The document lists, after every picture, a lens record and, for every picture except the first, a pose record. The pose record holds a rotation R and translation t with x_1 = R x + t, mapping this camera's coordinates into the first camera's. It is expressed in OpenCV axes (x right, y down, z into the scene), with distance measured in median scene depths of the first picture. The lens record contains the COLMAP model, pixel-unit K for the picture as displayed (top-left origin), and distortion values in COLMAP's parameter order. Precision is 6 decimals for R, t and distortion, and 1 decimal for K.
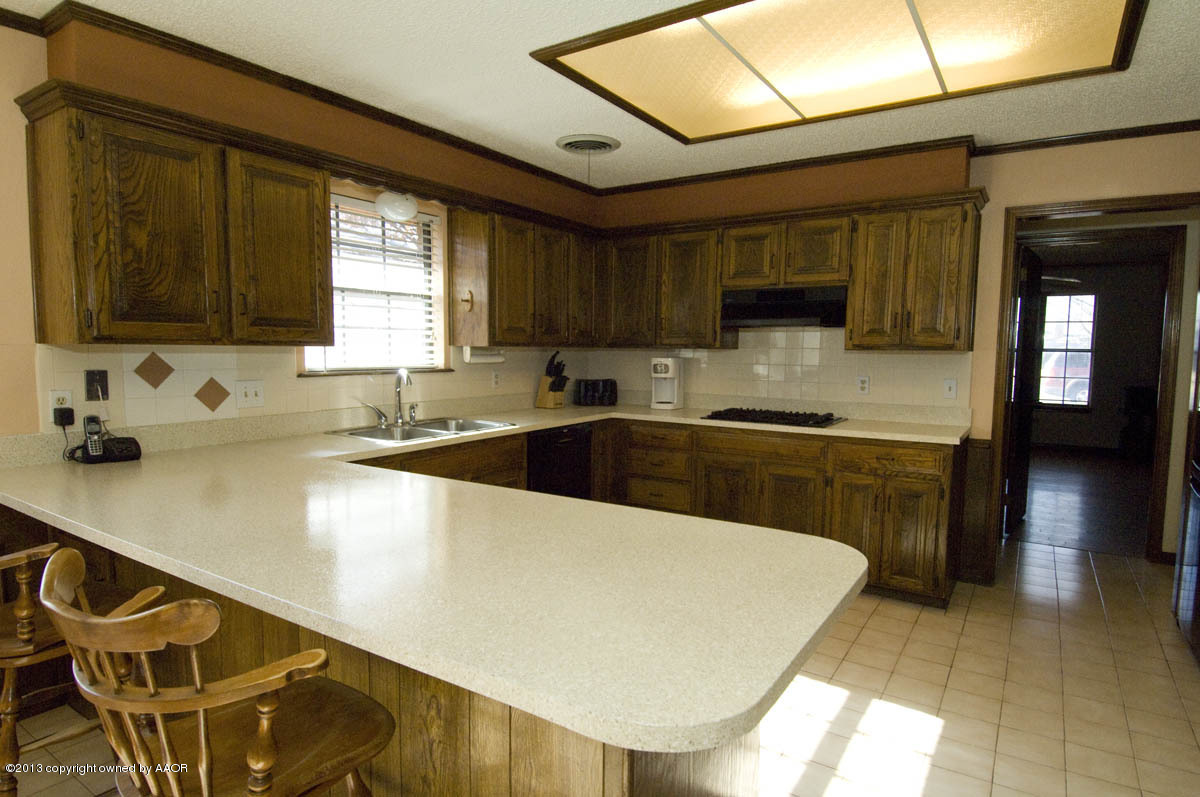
lens RADIAL K [[660.0, 0, 603.2], [0, 660.0, 404.9], [0, 0, 1]] dist [0.043786, -0.047663]
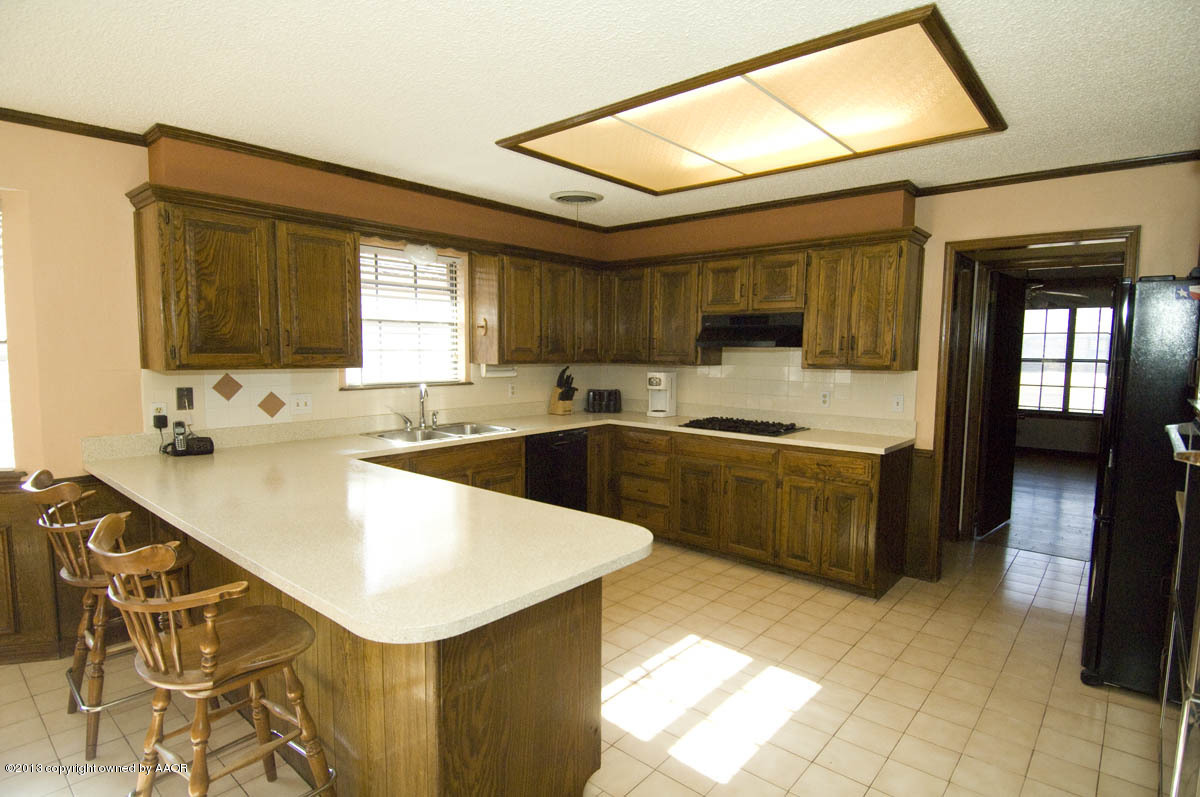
lens RADIAL K [[617.1, 0, 604.0], [0, 617.1, 402.7], [0, 0, 1]] dist [0.048353, -0.053622]
pose [[0.991558, 0.011022, -0.129192, 0.176260], [-0.011267, 0.999936, -0.001161, -0.020150], [0.129171, 0.002607, 0.991619, -0.107037]]
